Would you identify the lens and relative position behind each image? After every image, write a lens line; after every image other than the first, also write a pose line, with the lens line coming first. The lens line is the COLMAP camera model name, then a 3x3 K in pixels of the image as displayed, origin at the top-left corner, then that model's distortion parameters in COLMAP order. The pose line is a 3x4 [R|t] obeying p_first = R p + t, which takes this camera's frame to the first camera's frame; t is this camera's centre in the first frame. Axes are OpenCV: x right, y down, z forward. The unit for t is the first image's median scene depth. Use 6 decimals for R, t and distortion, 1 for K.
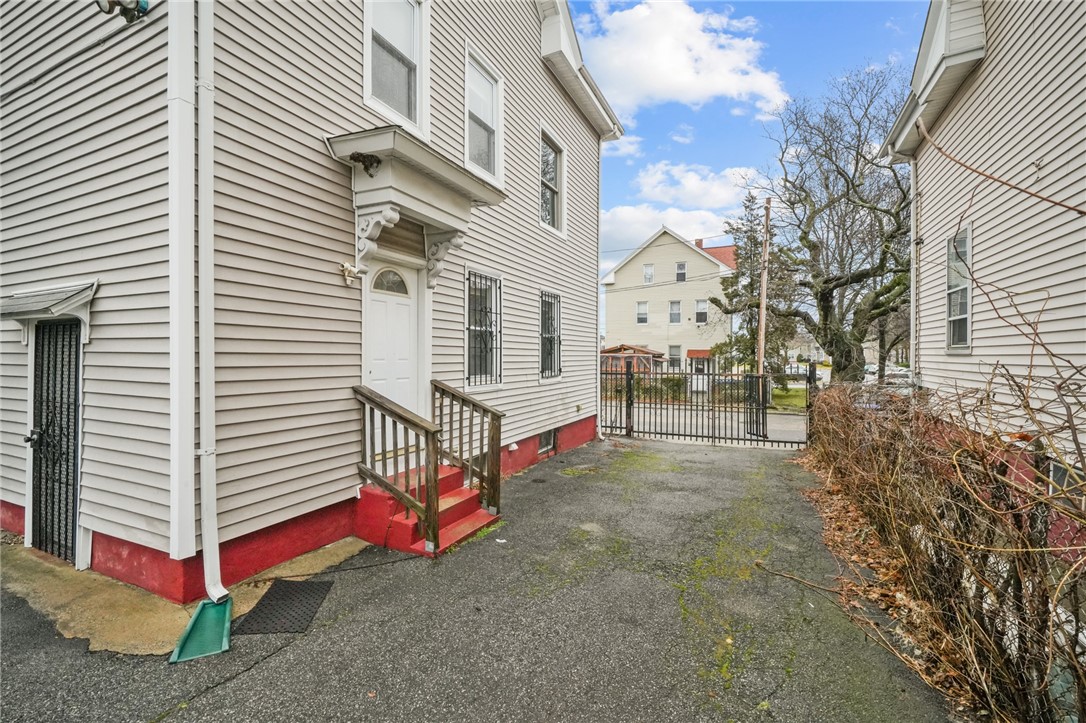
lens RADIAL K [[470.0, 0, 543.4], [0, 470.0, 359.3], [0, 0, 1]] dist [0.001551, 0.000091]
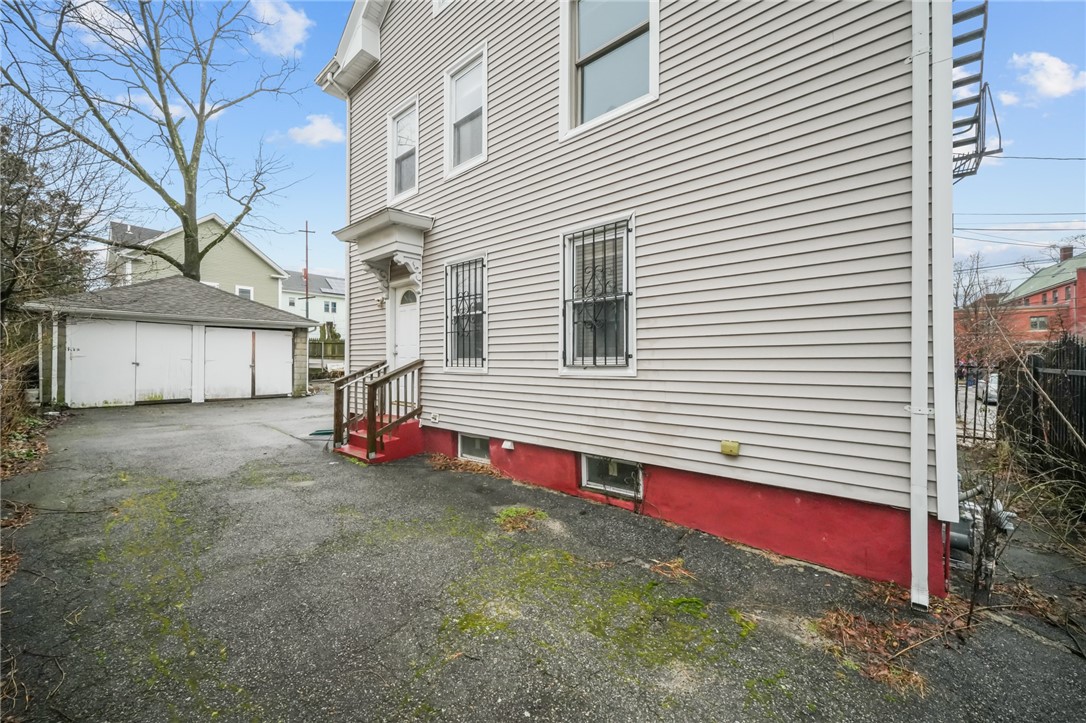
lens RADIAL K [[427.7, 0, 545.1], [0, 427.7, 358.4], [0, 0, 1]] dist [0.000220, -0.000048]
pose [[-0.270474, -0.007658, -0.962697, 0.254075], [-0.001829, 0.999971, -0.007441, 0.014423], [0.962726, -0.000252, -0.270480, 0.492909]]
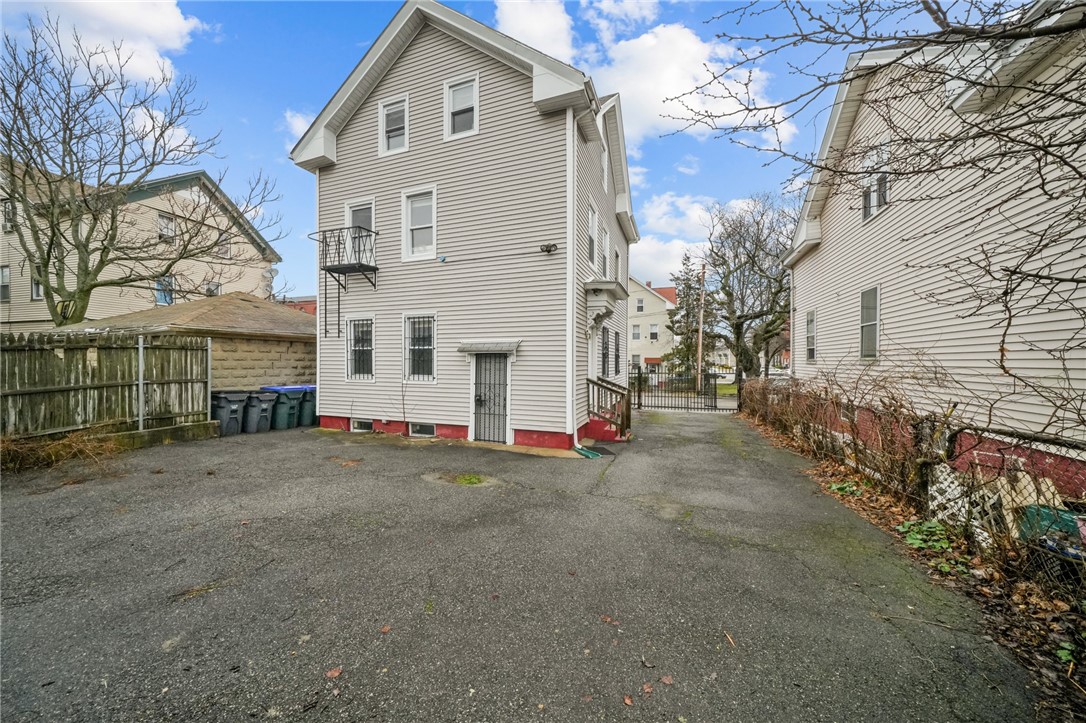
lens RADIAL K [[372.1, 0, 540.8], [0, 372.1, 363.6], [0, 0, 1]] dist [-0.000227, -0.000013]
pose [[0.996240, -0.001294, 0.086627, -0.203656], [0.001173, 0.999998, 0.001447, -0.005480], [-0.086629, -0.001340, 0.996240, -0.240063]]
